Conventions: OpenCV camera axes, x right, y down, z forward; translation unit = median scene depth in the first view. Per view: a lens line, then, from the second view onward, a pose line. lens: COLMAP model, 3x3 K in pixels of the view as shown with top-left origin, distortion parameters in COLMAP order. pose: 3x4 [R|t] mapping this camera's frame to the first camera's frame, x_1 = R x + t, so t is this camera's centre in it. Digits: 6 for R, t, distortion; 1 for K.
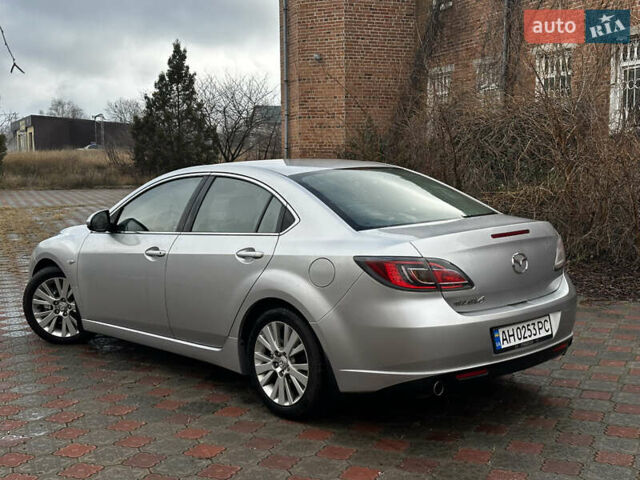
lens RADIAL K [[845.9, 0, 320.0], [0, 845.9, 240.0], [0, 0, 1]] dist [0.243259, 0.034290]
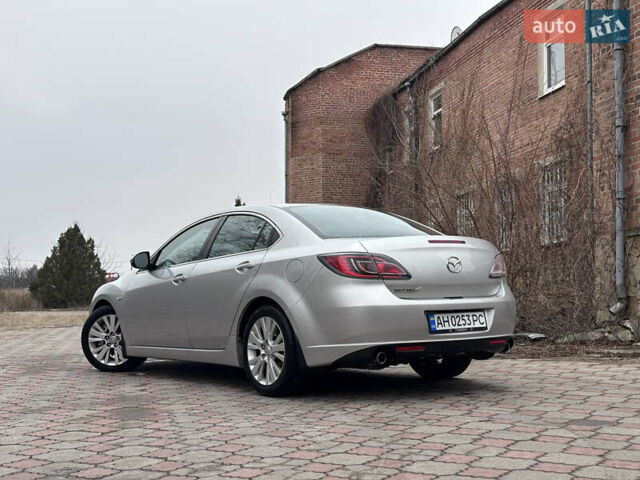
lens RADIAL K [[845.9, 0, 320.0], [0, 845.9, 240.0], [0, 0, 1]] dist [0.243259, 0.034290]
pose [[0.994046, -0.007884, -0.108680, 0.168335], [-0.009903, 0.986714, -0.162163, 0.186690], [0.108515, 0.162273, 0.980761, -0.226681]]
